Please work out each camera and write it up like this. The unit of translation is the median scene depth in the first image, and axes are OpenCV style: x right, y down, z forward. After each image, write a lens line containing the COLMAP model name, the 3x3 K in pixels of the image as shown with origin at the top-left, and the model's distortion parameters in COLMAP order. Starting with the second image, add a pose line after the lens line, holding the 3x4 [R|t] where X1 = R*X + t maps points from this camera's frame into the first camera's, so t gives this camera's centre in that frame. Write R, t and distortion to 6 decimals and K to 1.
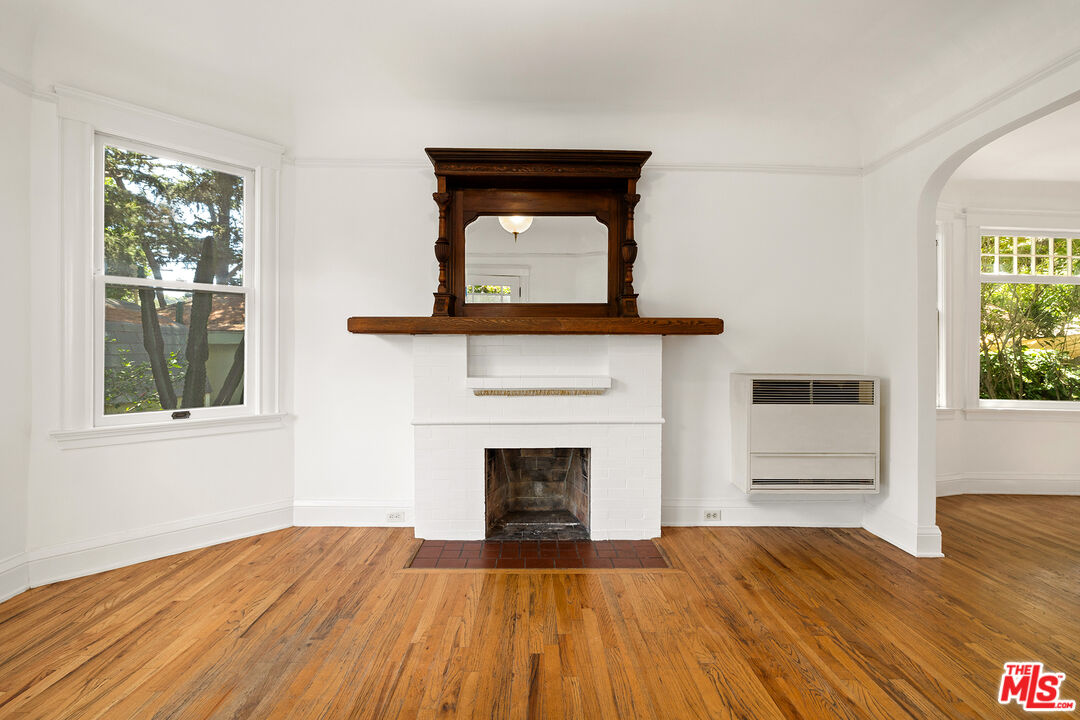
lens RADIAL K [[494.6, 0, 537.4], [0, 494.6, 344.3], [0, 0, 1]] dist [-0.002736, -0.000459]
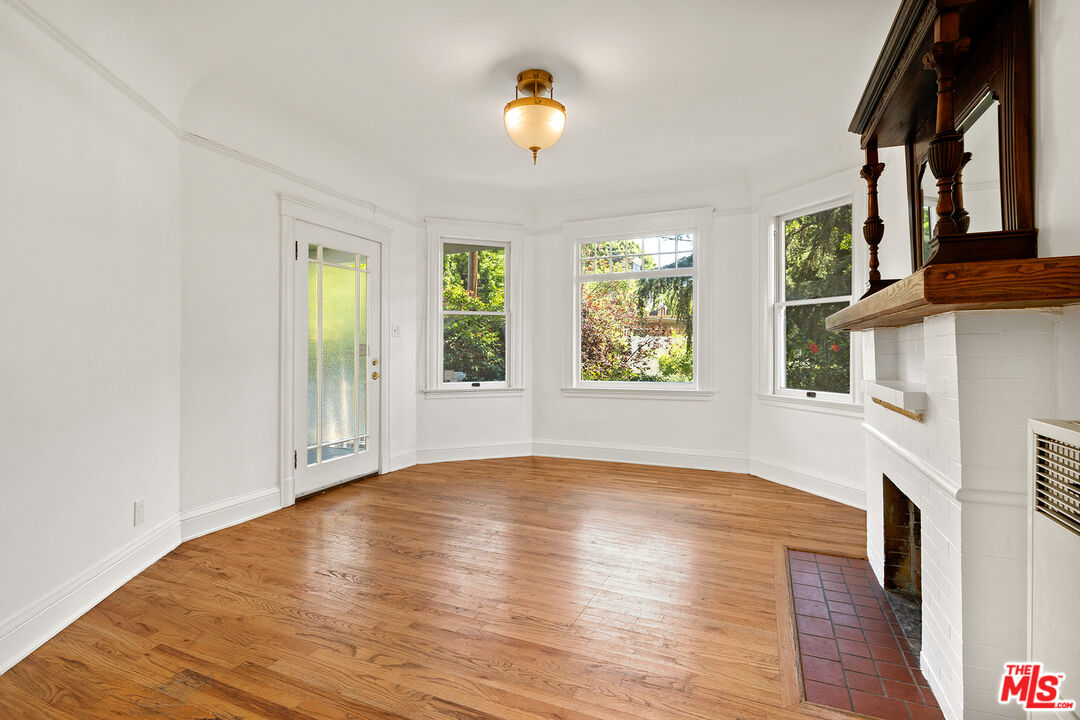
lens RADIAL K [[494.6, 0, 537.4], [0, 494.6, 344.3], [0, 0, 1]] dist [-0.002736, -0.000459]
pose [[-0.401380, -0.012454, -0.915827, 0.937954], [0.001485, 0.999897, -0.014248, 0.021563], [0.915910, -0.007079, -0.401320, 0.922141]]
